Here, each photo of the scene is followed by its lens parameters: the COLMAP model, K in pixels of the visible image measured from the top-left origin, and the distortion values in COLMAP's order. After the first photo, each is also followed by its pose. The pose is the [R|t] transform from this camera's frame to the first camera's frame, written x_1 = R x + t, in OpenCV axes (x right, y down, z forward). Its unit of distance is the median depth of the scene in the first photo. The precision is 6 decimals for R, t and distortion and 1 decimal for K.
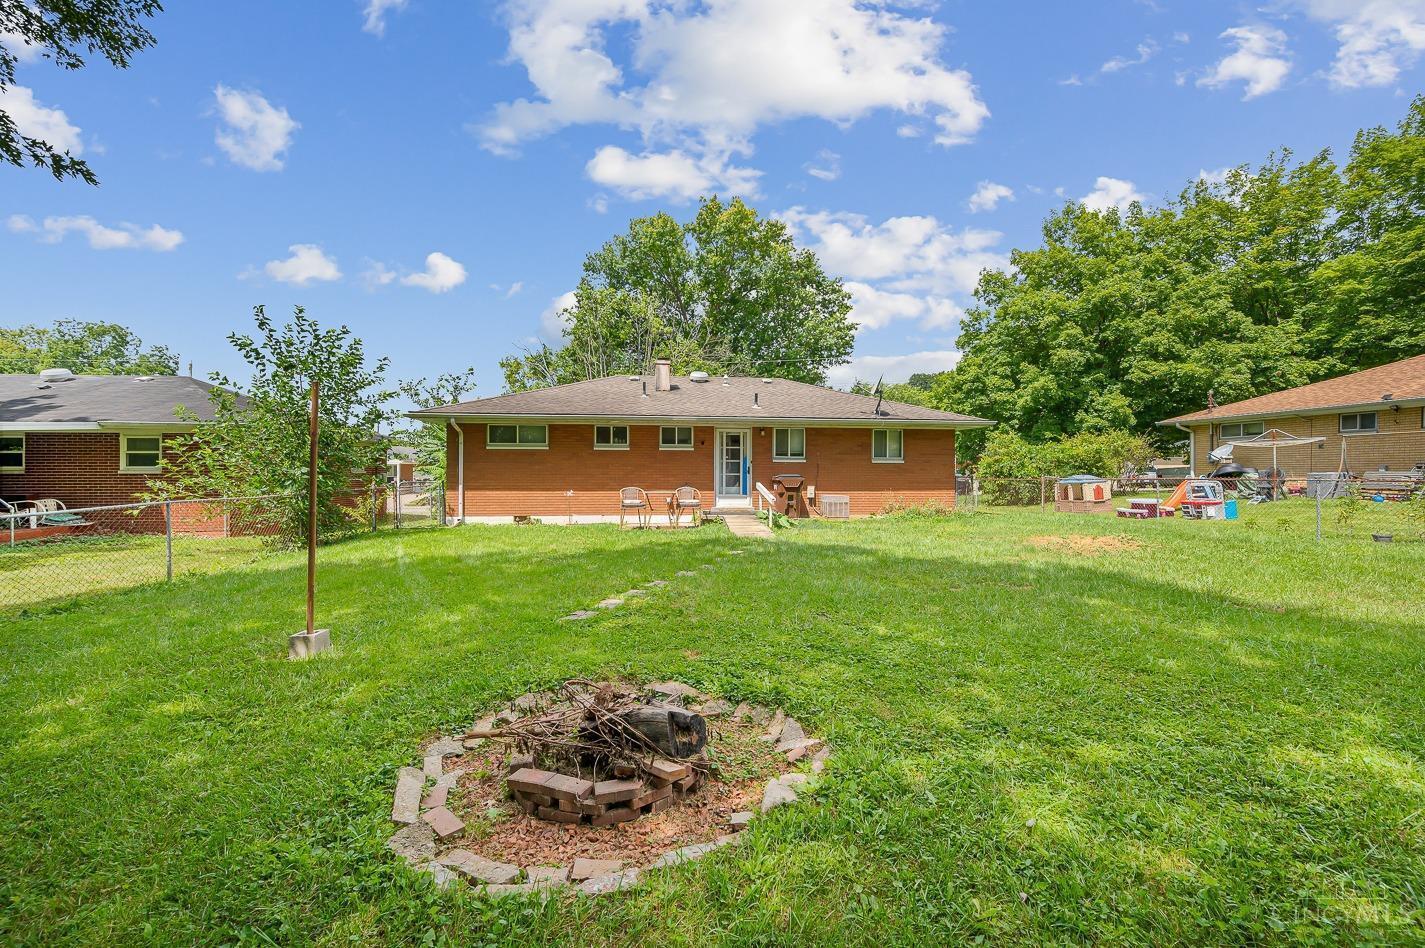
lens RADIAL K [[574.2, 0, 710.9], [0, 574.2, 472.6], [0, 0, 1]] dist [0.002187, -0.000846]
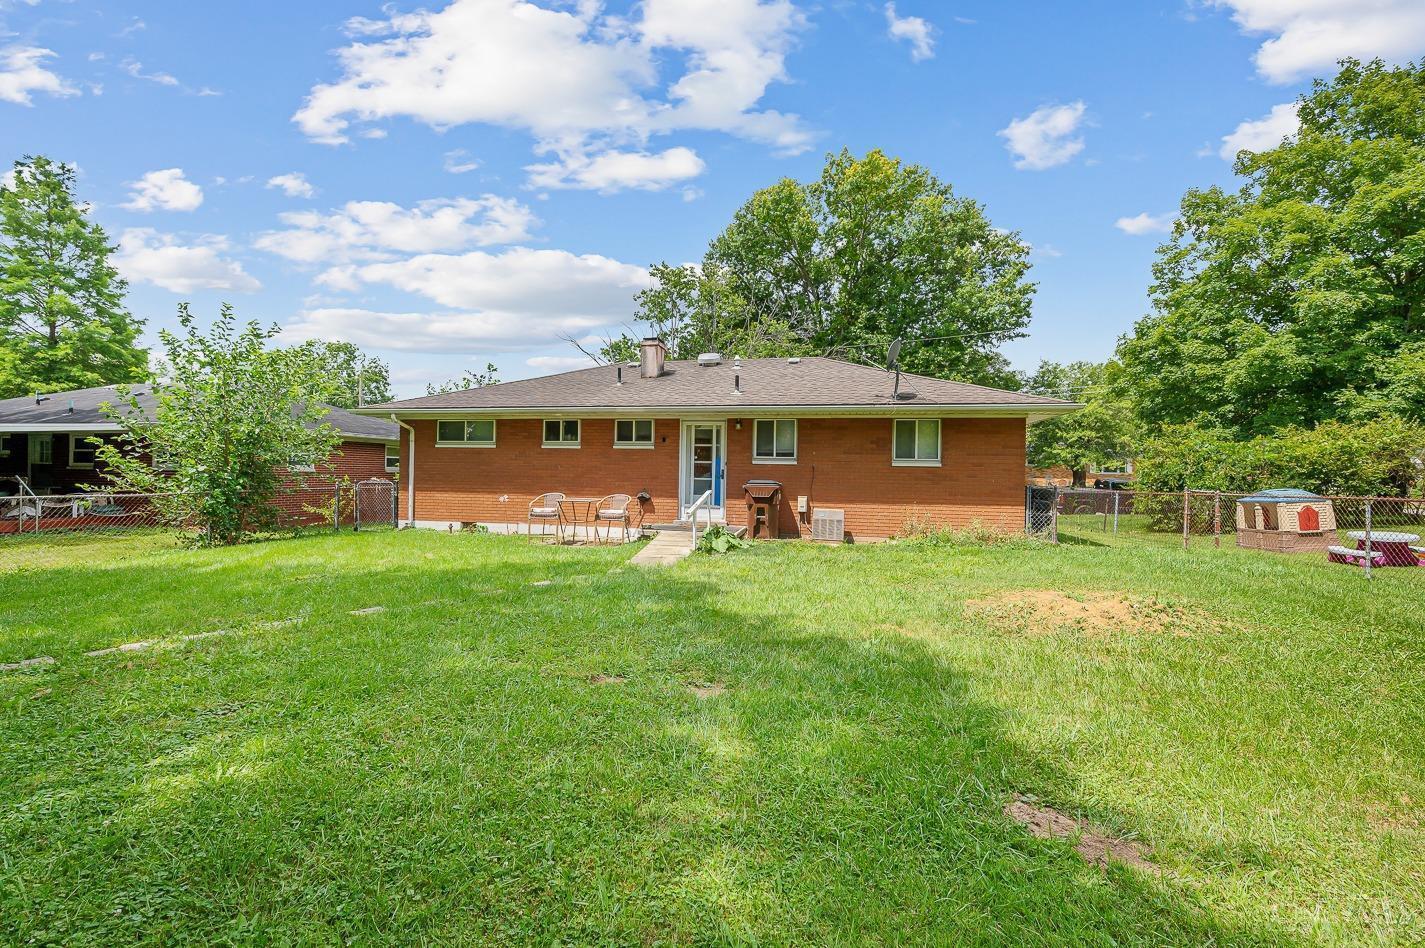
lens RADIAL K [[626.7, 0, 716.5], [0, 626.7, 467.2], [0, 0, 1]] dist [0.005193, 0.001721]
pose [[0.945133, 0.008945, -0.326564, 0.302962], [-0.013462, 0.999842, -0.011574, -0.003331], [0.326409, 0.015335, 0.945104, 0.171743]]
